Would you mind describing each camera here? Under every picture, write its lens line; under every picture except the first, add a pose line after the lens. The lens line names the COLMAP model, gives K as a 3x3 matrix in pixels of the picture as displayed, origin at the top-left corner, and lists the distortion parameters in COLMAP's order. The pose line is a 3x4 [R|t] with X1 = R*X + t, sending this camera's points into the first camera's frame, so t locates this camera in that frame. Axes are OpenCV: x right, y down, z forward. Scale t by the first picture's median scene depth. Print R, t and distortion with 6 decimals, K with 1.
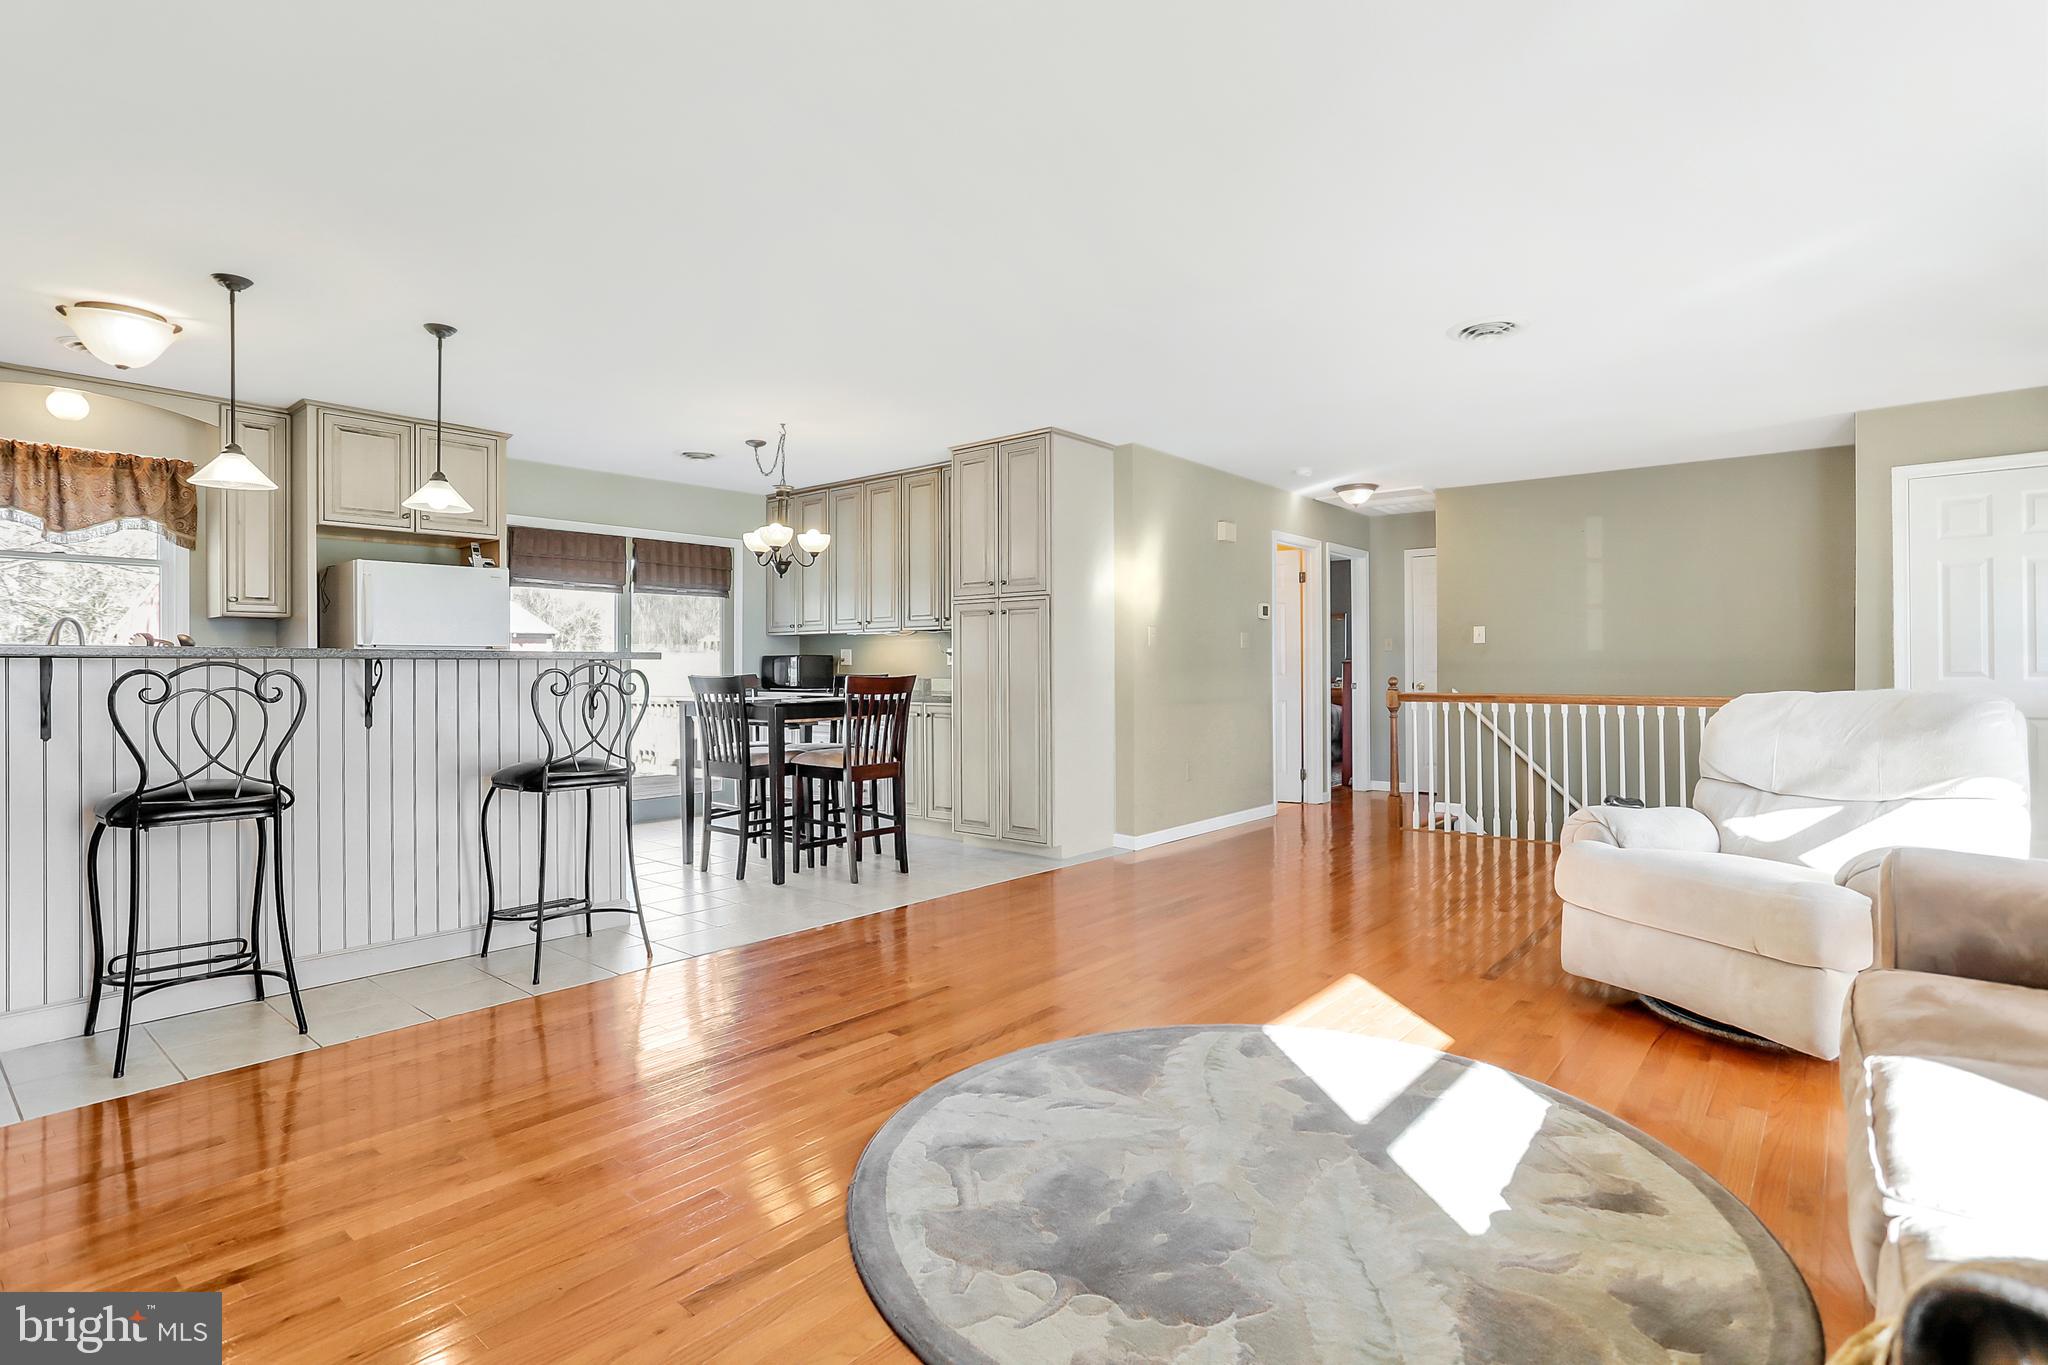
lens RADIAL K [[1012.0, 0, 1024.0], [0, 1012.0, 682.5], [0, 0, 1]] dist [-0.032532, 0.016404]
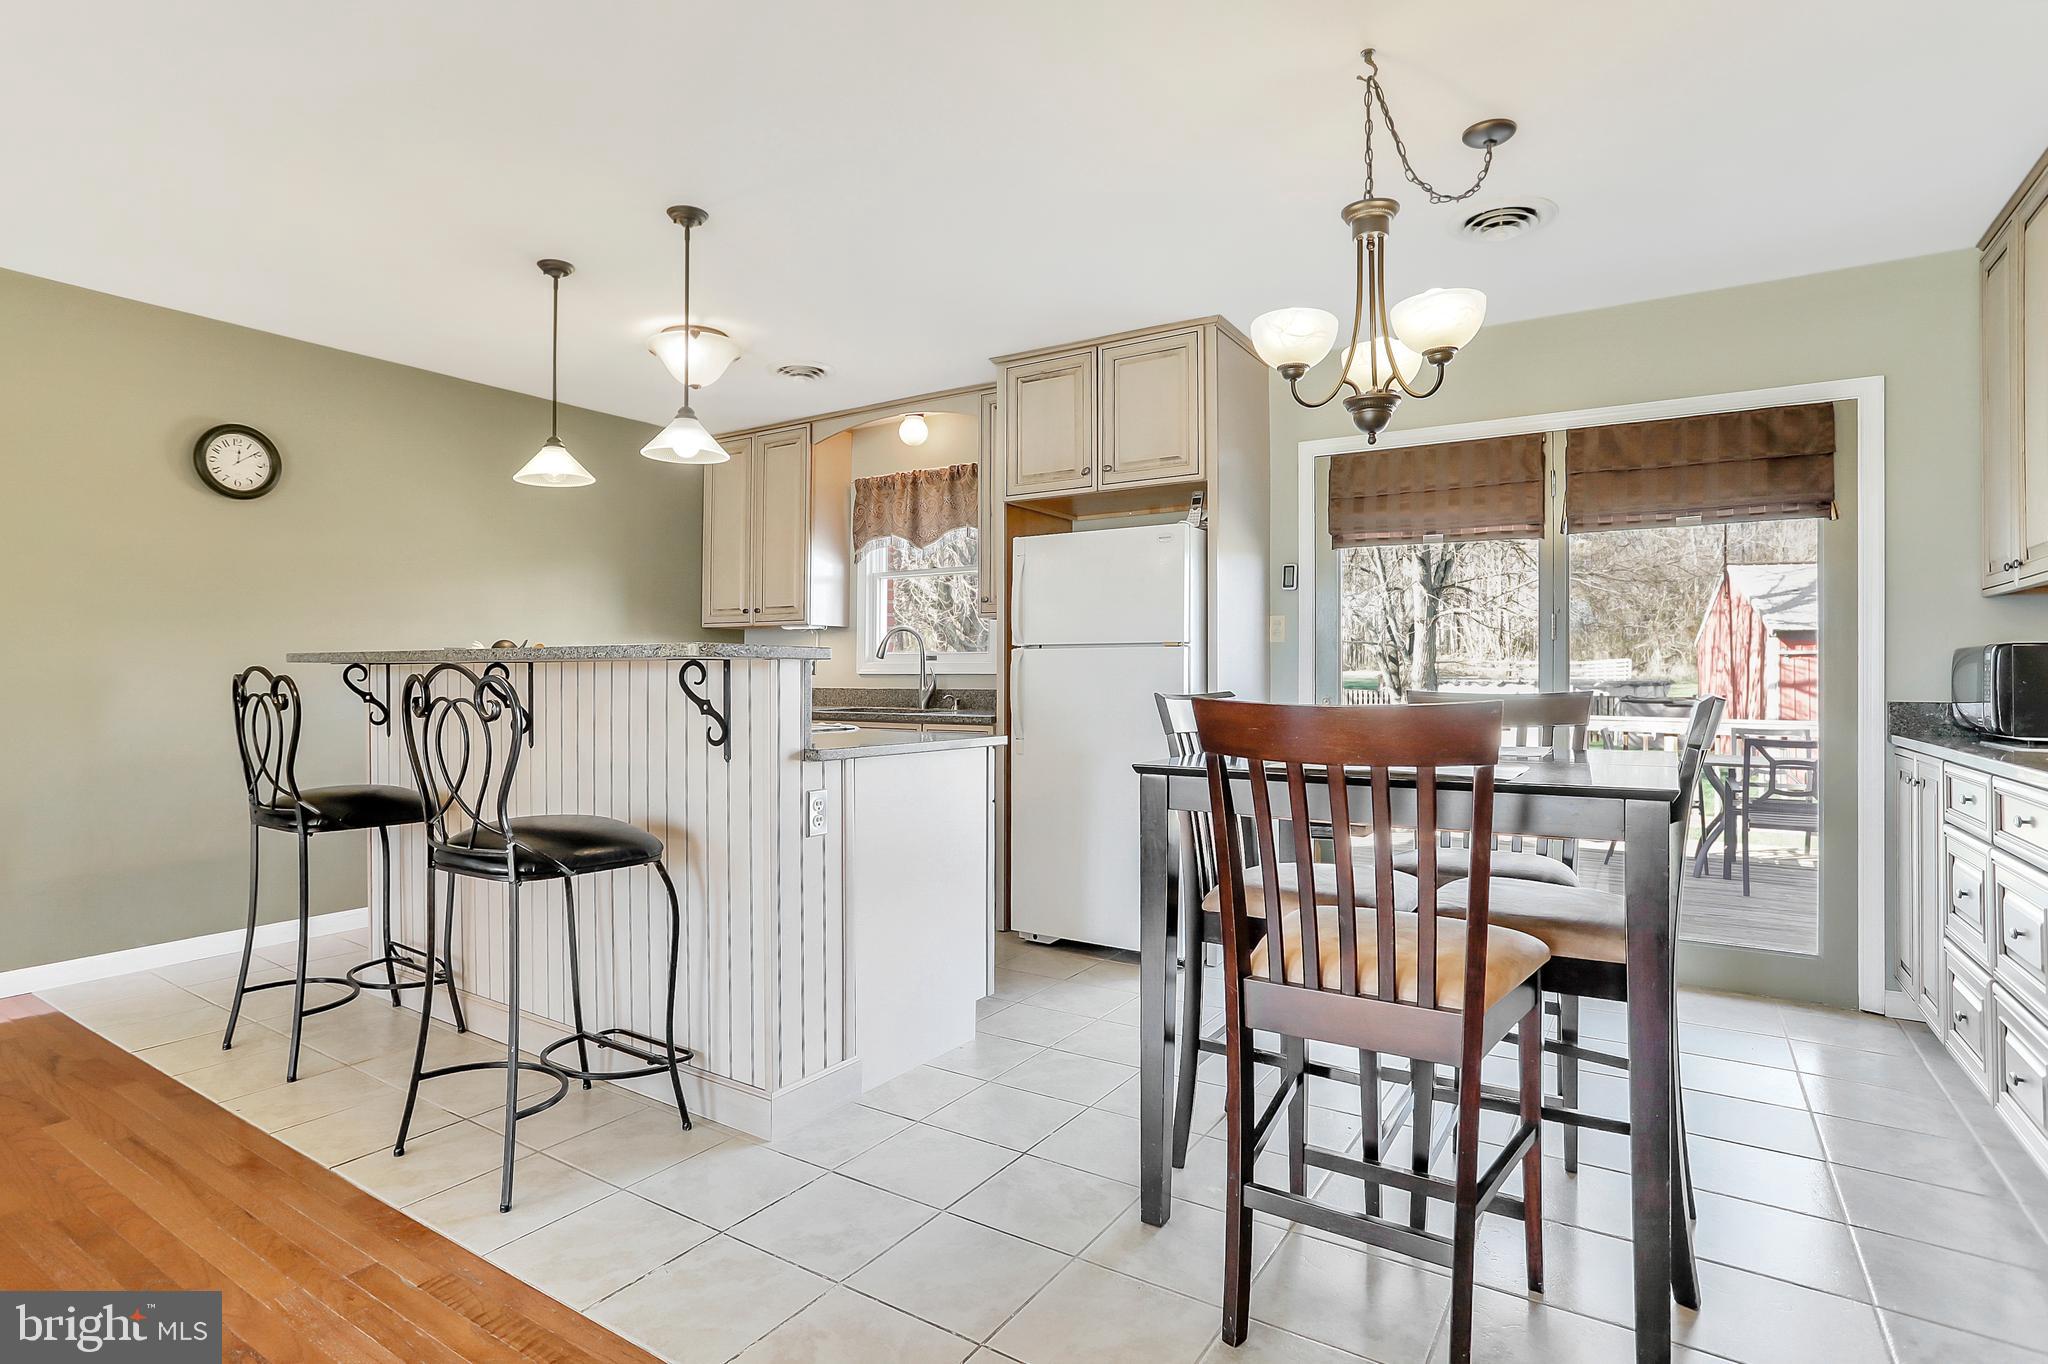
lens RADIAL K [[1014.3, 0, 1024.0], [0, 1014.3, 682.0], [0, 0, 1]] dist [-0.038479, 0.014156]
pose [[0.142916, 0.006101, -0.989716, 0.141390], [-0.015804, 0.999868, 0.003881, -0.011058], [0.989609, 0.015086, 0.142994, 0.915498]]
